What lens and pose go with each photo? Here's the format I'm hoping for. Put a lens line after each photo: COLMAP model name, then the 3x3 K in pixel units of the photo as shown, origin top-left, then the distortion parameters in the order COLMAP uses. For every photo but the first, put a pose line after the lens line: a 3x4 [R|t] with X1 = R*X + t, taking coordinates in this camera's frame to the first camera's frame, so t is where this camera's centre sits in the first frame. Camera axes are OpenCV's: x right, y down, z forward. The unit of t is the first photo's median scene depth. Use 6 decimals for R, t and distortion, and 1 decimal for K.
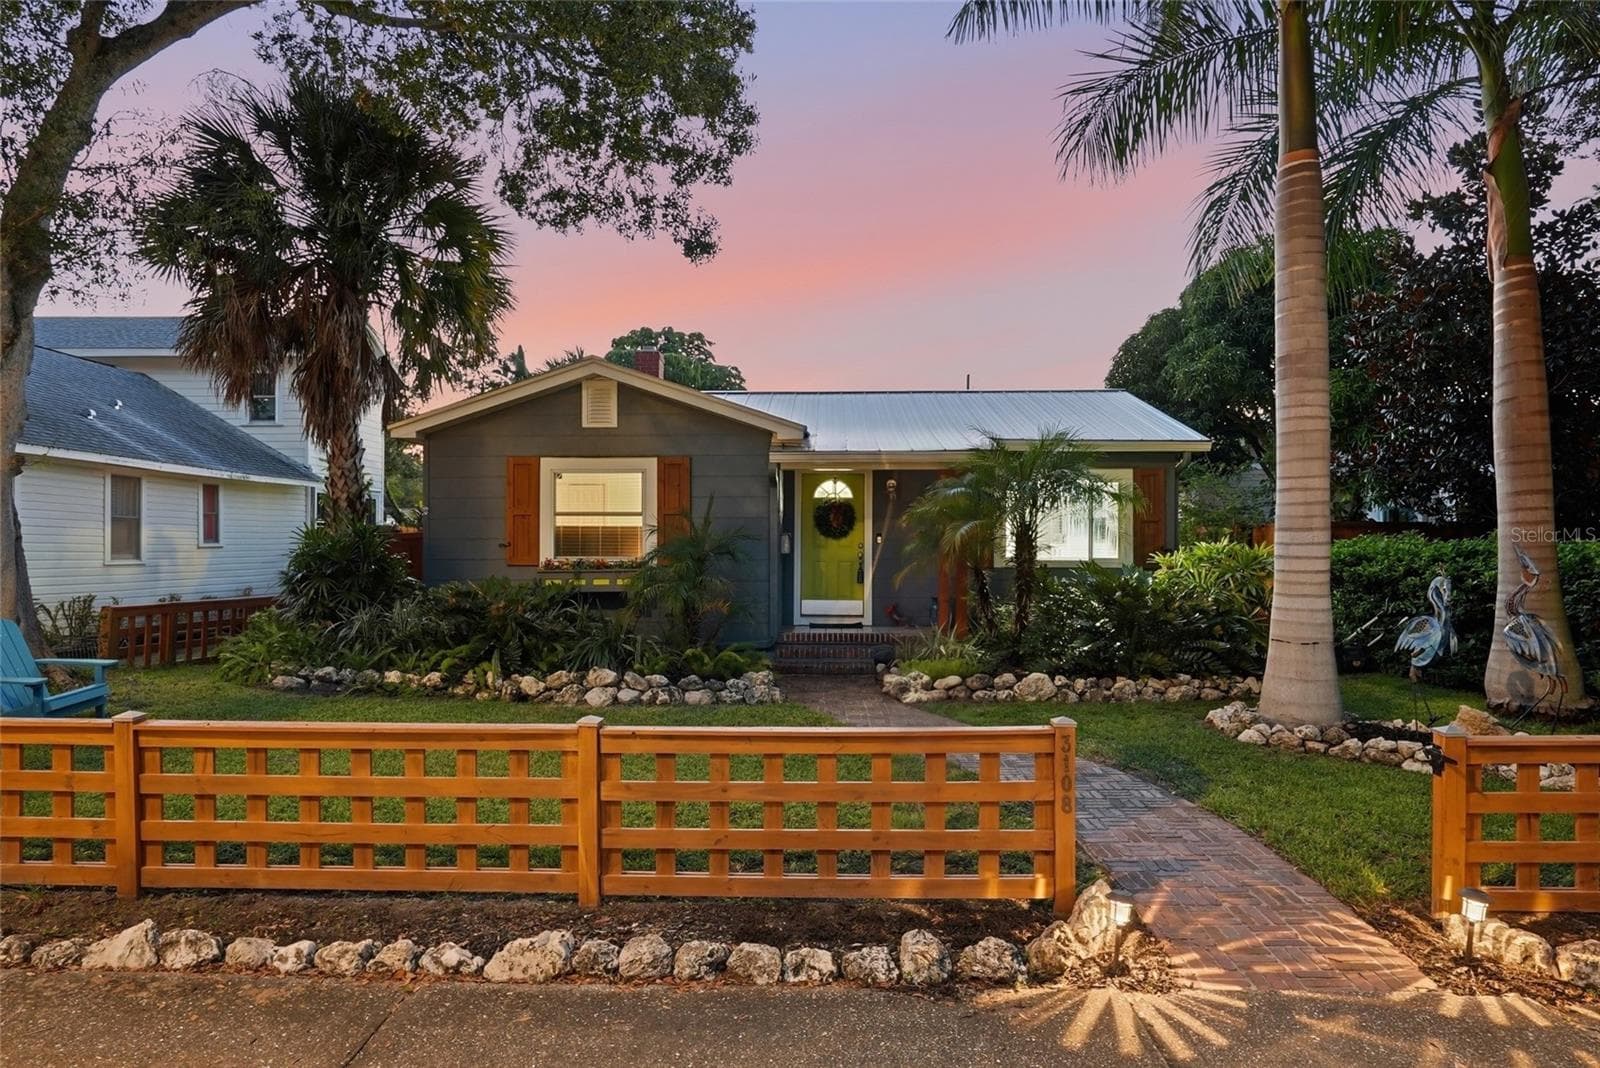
lens RADIAL K [[926.3, 0, 800.9], [0, 926.3, 549.4], [0, 0, 1]] dist [-0.008754, 0.010637]
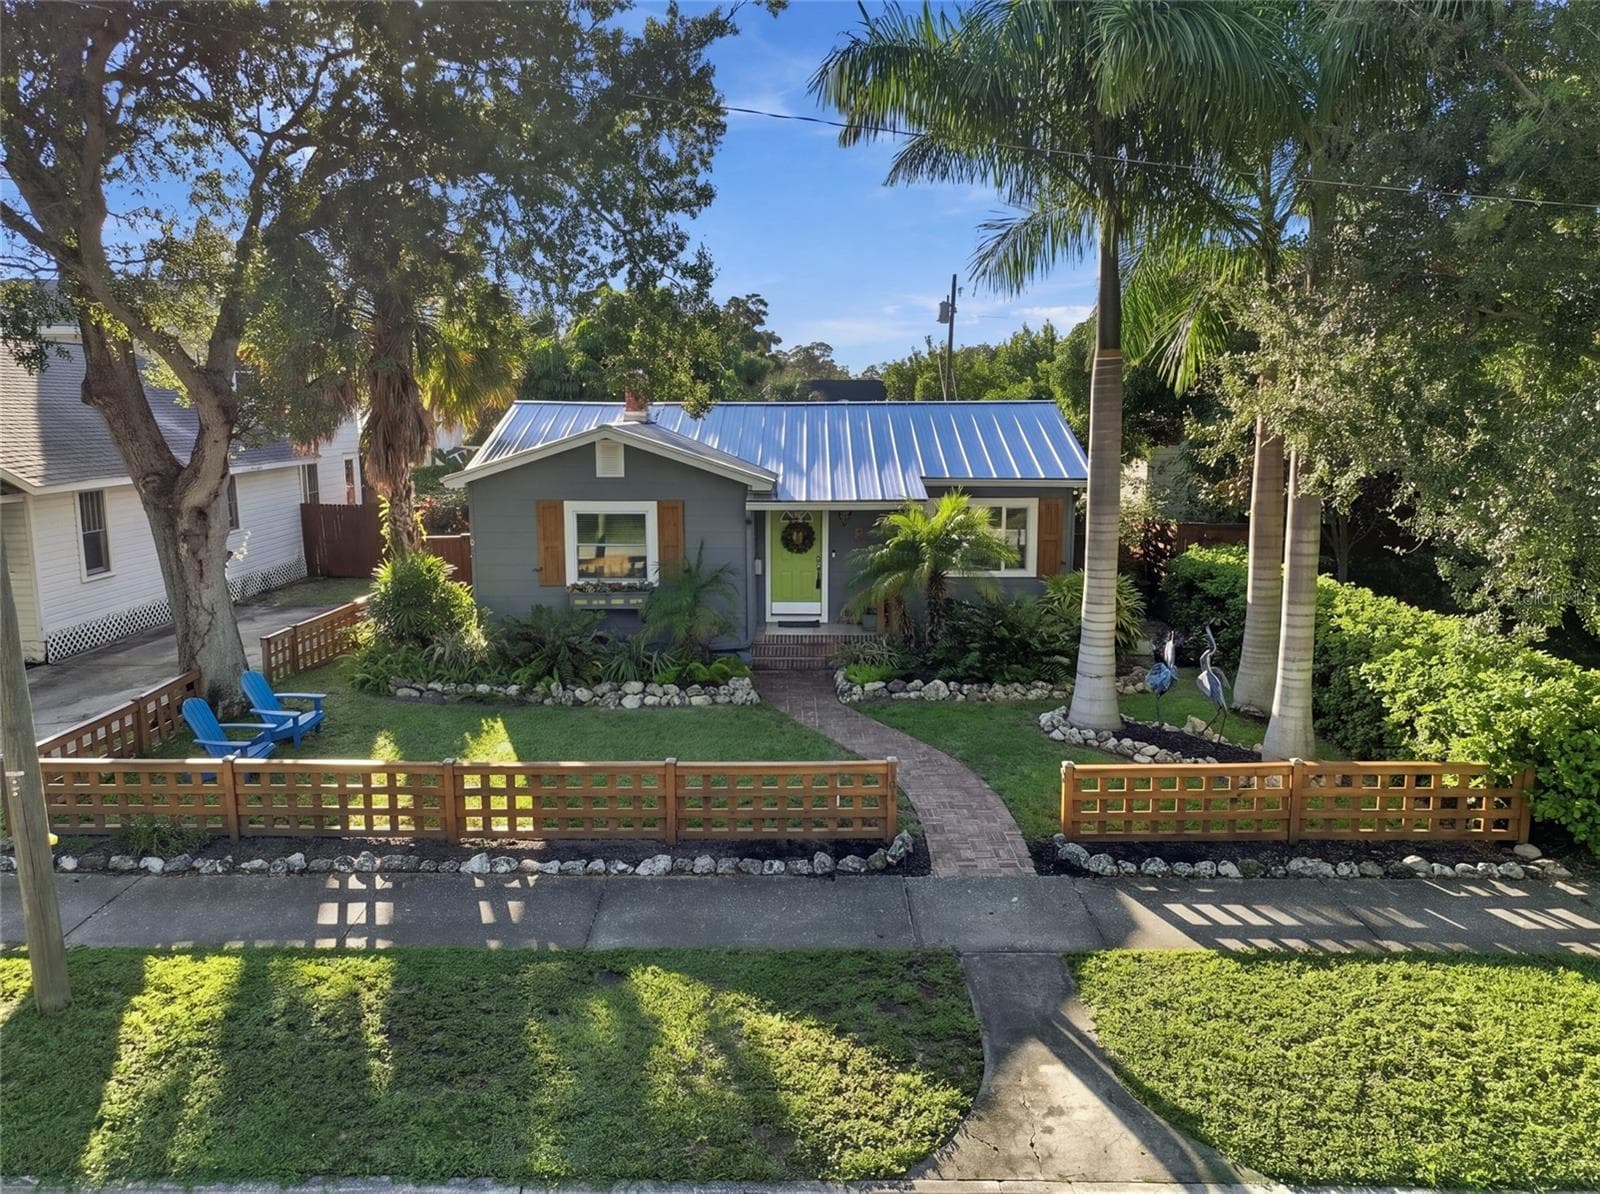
lens RADIAL K [[1147.8, 0, 795.7], [0, 1147.8, 600.7], [0, 0, 1]] dist [0.007927, 0.011759]
pose [[0.999807, -0.006668, 0.018473, 0.005226], [0.003445, 0.985561, 0.169284, -0.269802], [-0.019335, -0.169188, 0.985394, -0.666209]]
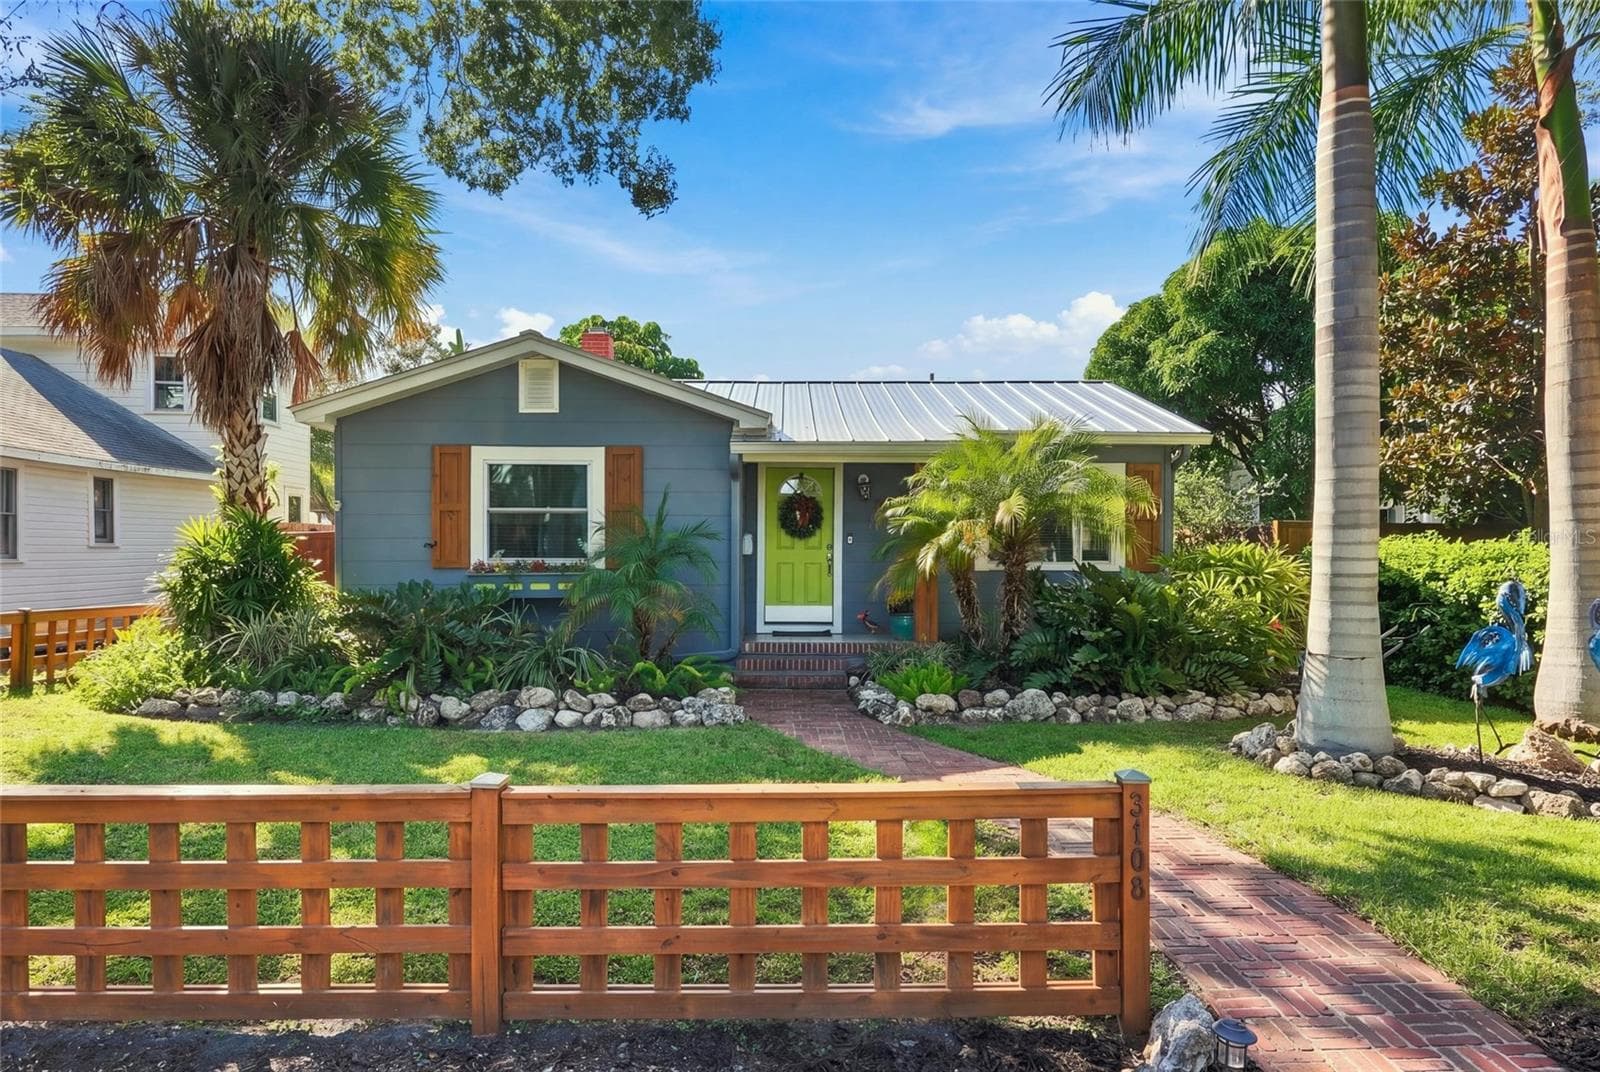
lens RADIAL K [[926.3, 0, 803.9], [0, 926.3, 561.3], [0, 0, 1]] dist [-0.008754, 0.010637]
pose [[0.998811, 0.001266, 0.048736, -0.007819], [-0.001688, 0.999961, 0.008620, 0.003195], [-0.048723, -0.008692, 0.998775, 0.121639]]
